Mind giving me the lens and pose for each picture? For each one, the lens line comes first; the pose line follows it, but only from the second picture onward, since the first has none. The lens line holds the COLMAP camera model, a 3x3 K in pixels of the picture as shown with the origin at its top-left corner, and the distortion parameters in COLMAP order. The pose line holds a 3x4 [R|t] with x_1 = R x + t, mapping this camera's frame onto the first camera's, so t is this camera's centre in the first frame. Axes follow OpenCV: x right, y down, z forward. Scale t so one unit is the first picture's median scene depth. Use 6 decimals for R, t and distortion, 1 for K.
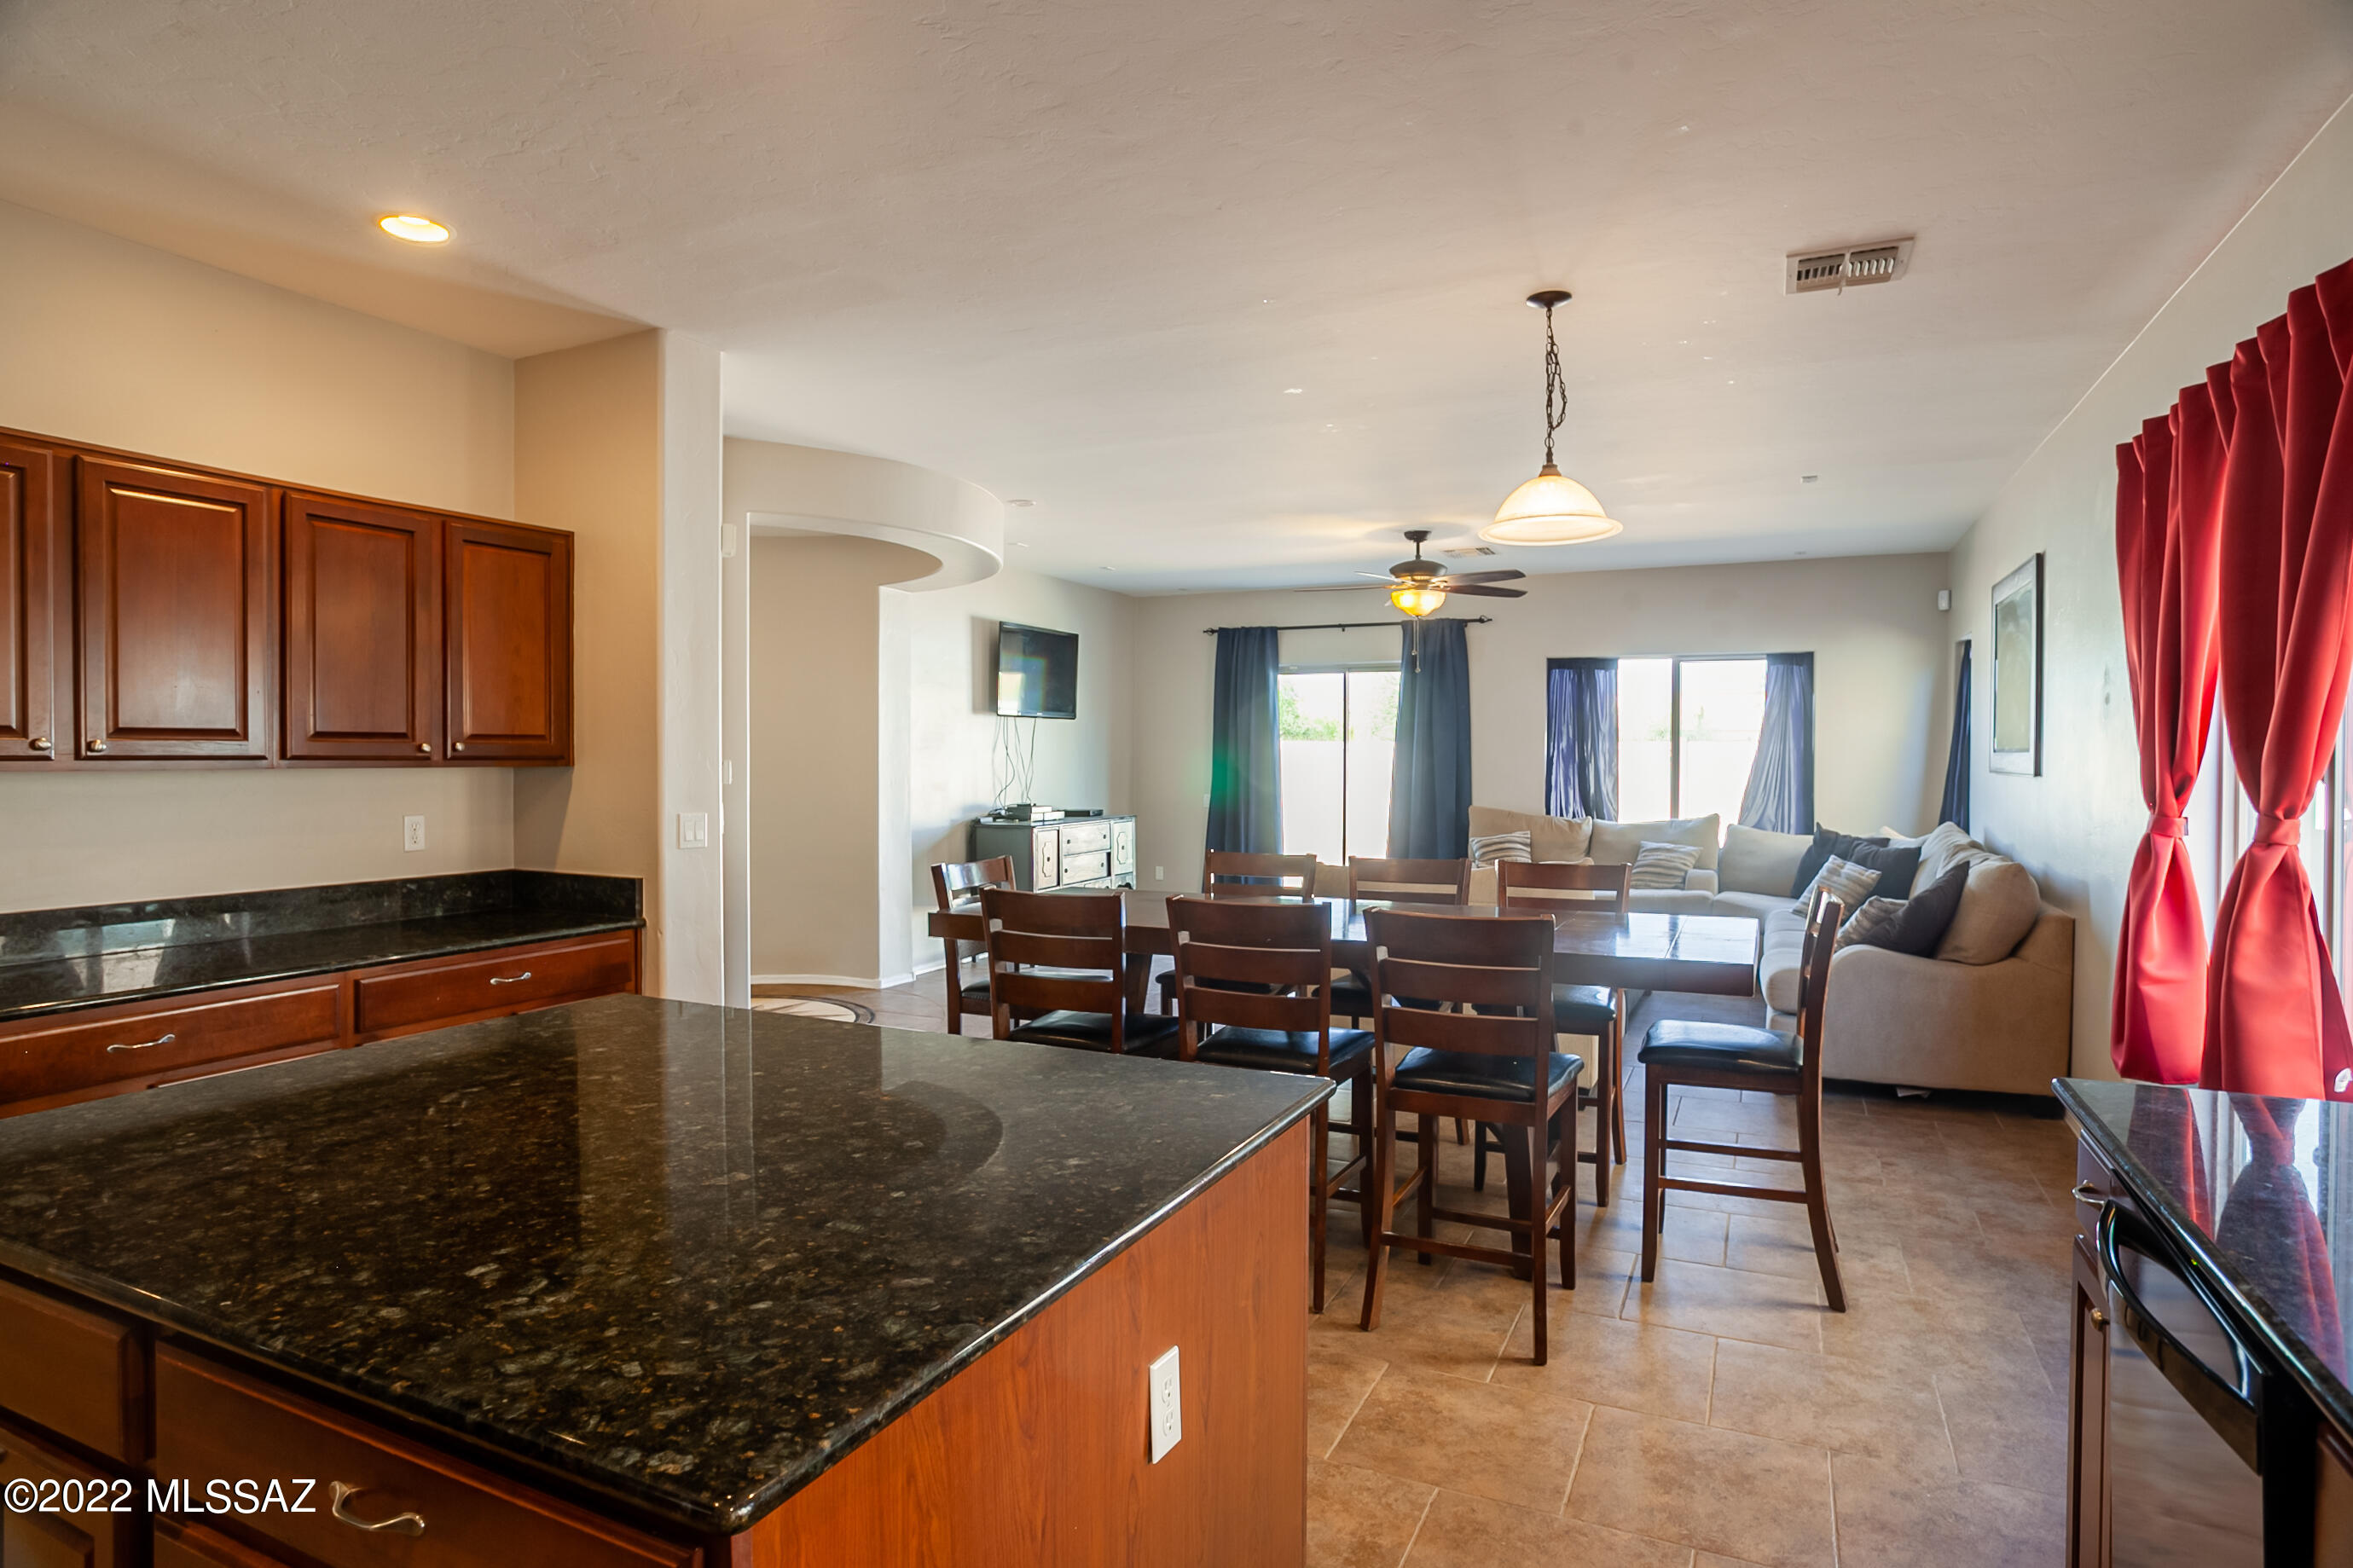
lens RADIAL K [[1301.5, 0, 1180.9], [0, 1301.5, 777.6], [0, 0, 1]] dist [-0.052978, 0.030732]
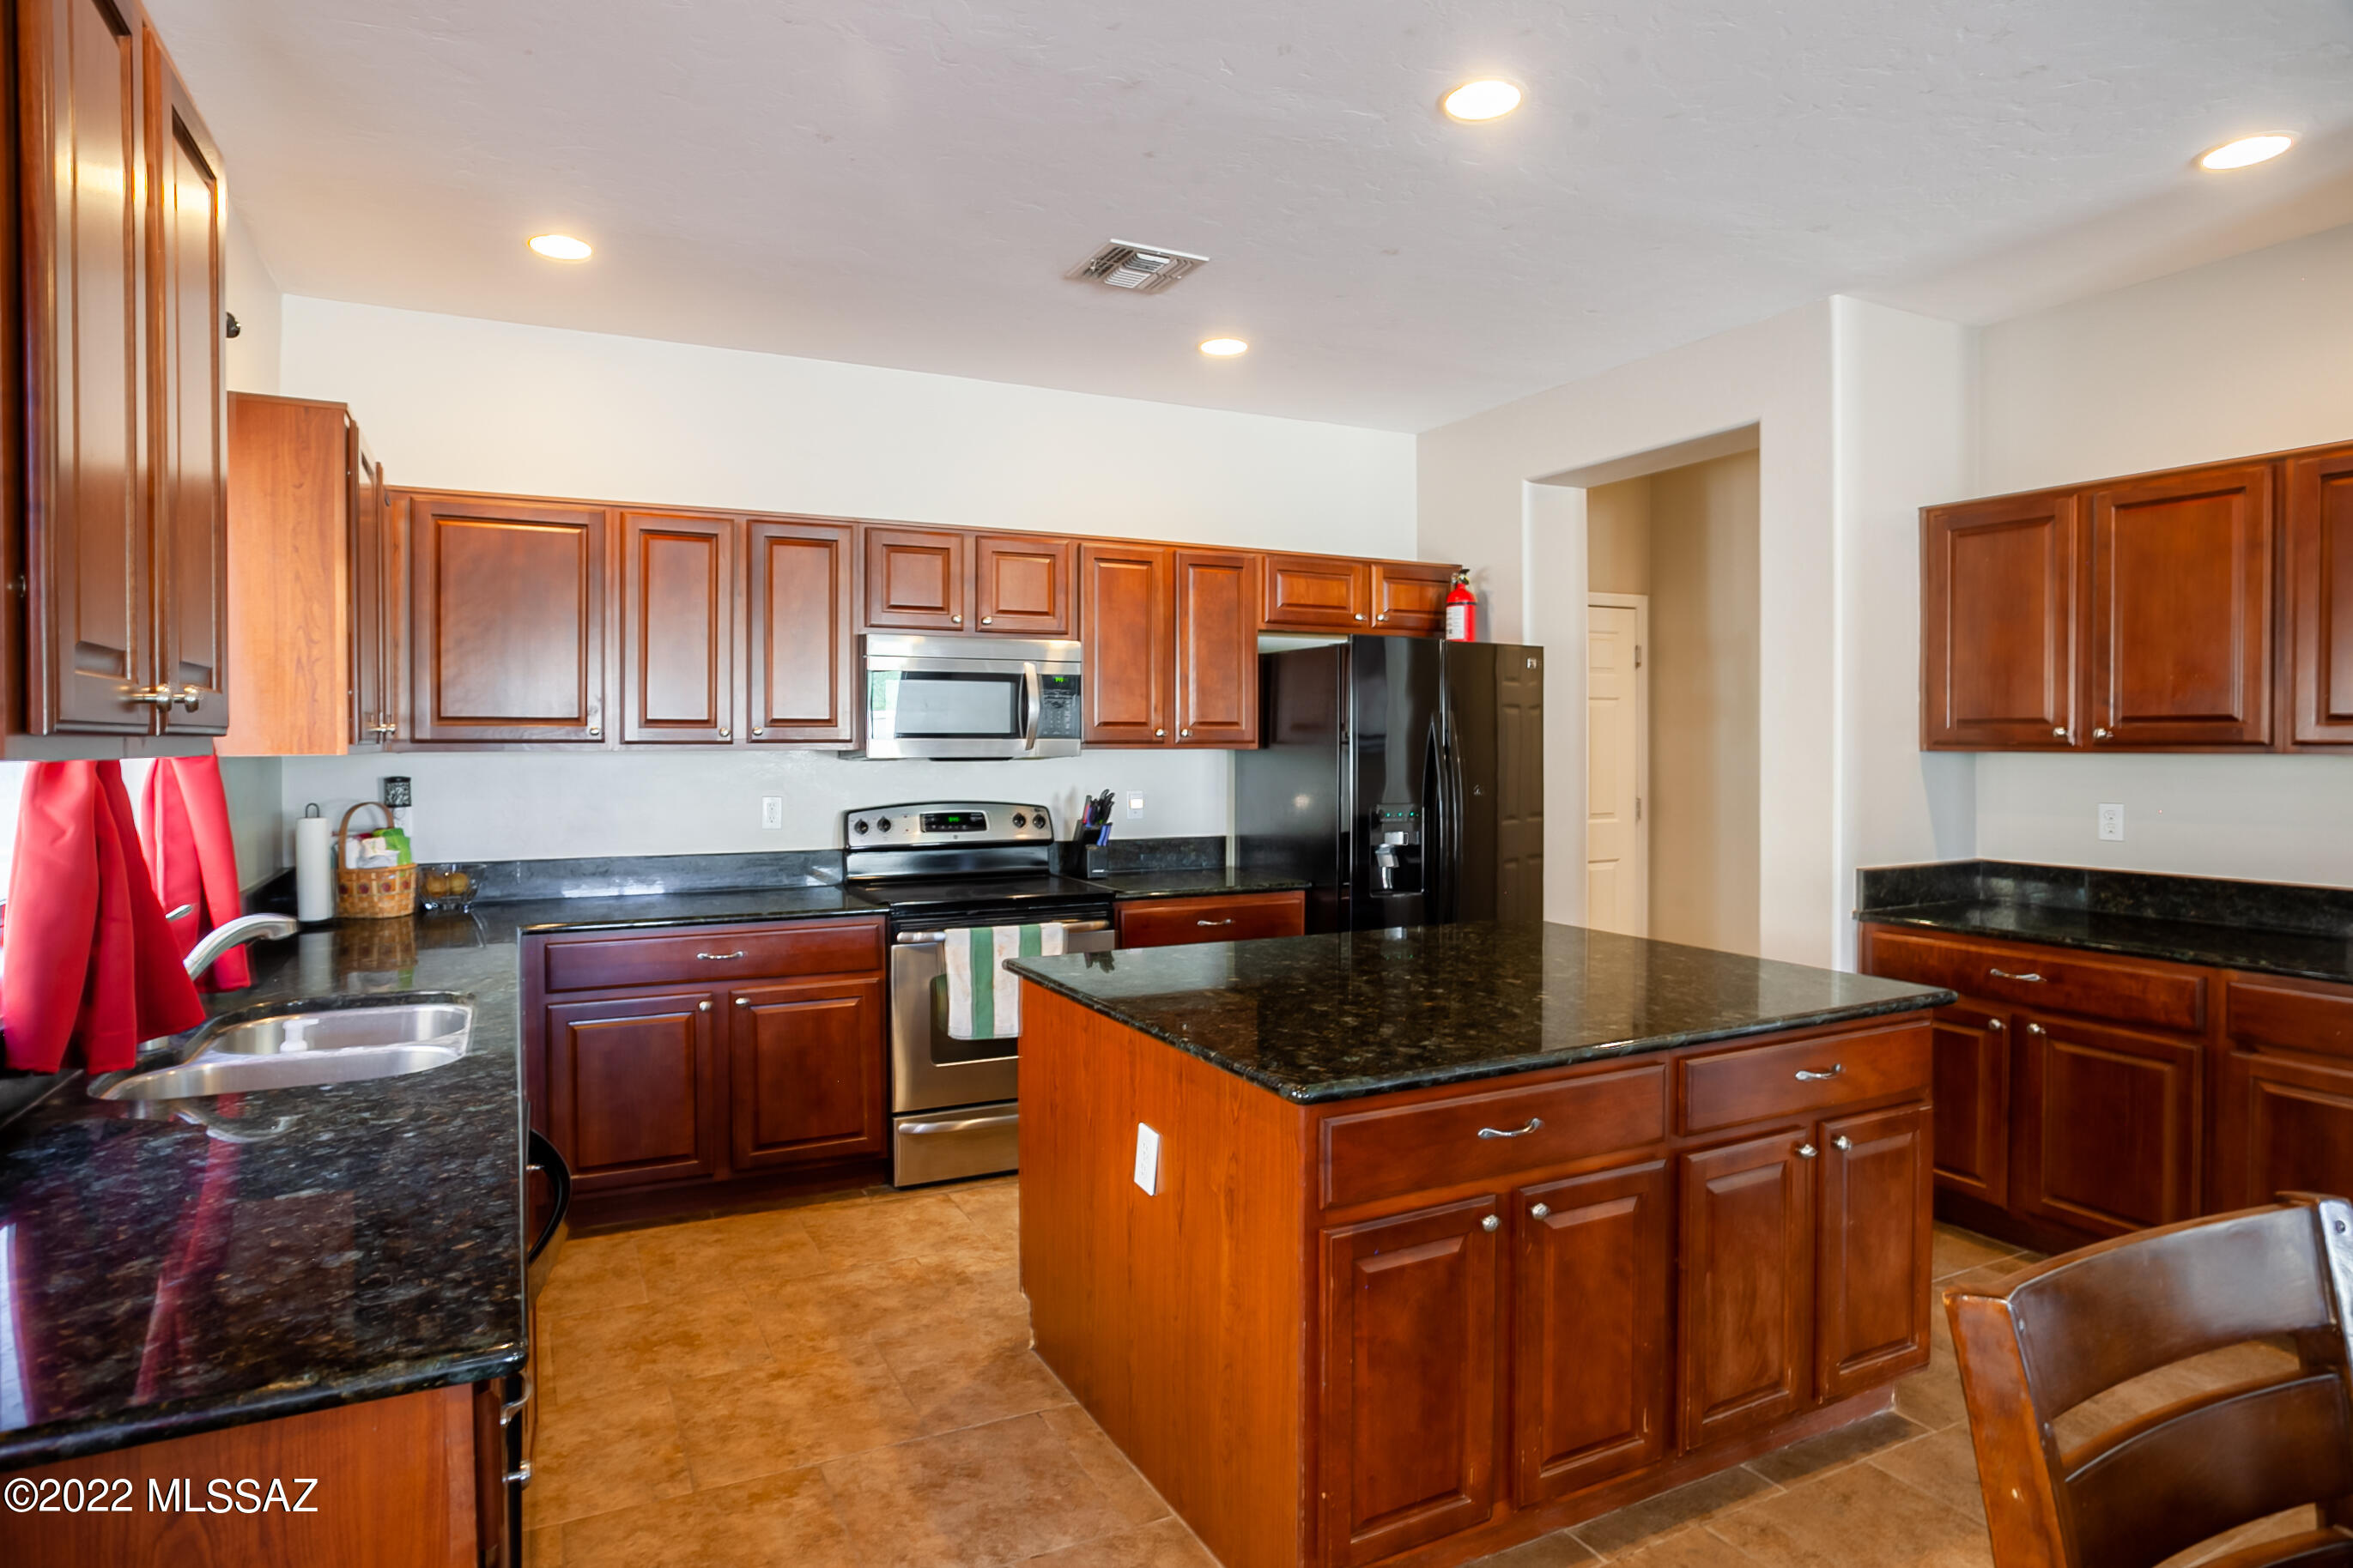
lens RADIAL K [[1301.5, 0, 1159.3], [0, 1301.5, 790.0], [0, 0, 1]] dist [-0.052978, 0.030732]
pose [[-0.622259, 0.025882, -0.782384, 0.315736], [-0.012824, 0.998982, 0.043247, -0.006406], [0.782707, 0.036944, -0.621293, 0.555874]]
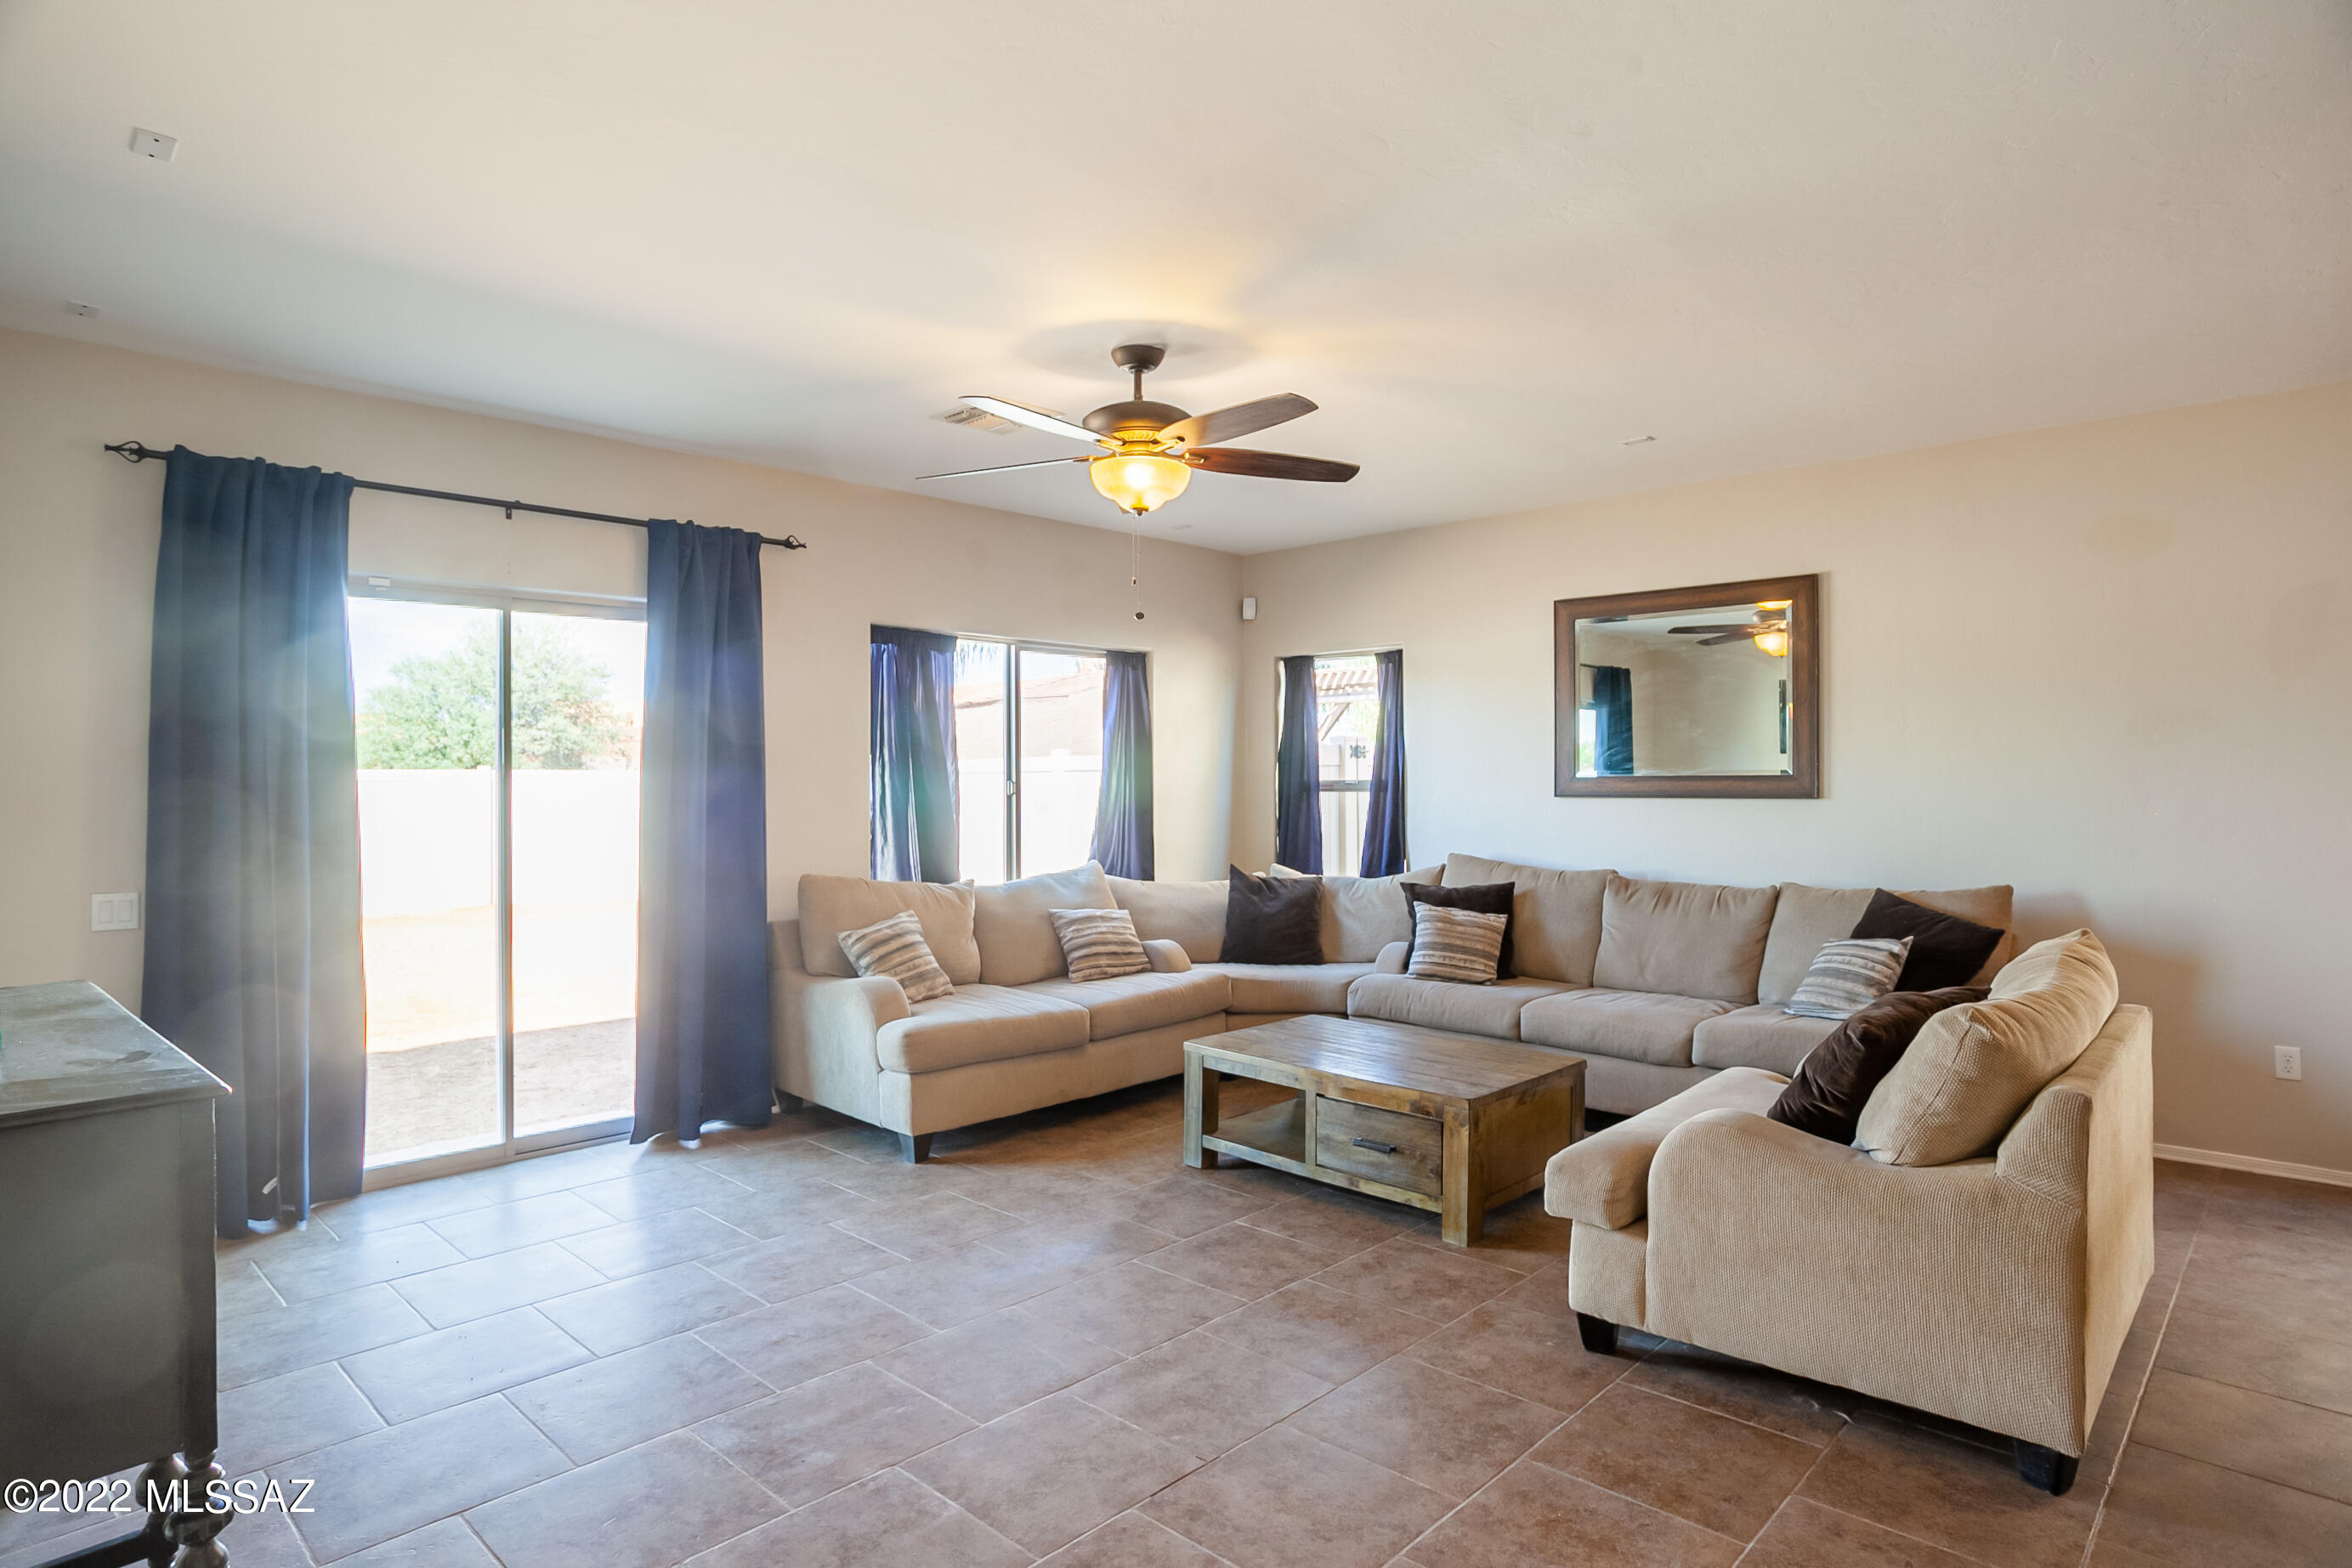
lens RADIAL K [[1301.0, 0, 1168.9], [0, 1301.0, 789.8], [0, 0, 1]] dist [-0.052978, 0.030732]
pose [[0.316520, -0.004857, 0.948573, -0.418139], [0.024081, 0.999706, -0.002917, -0.015558], [-0.948280, 0.023766, 0.316544, 1.132316]]
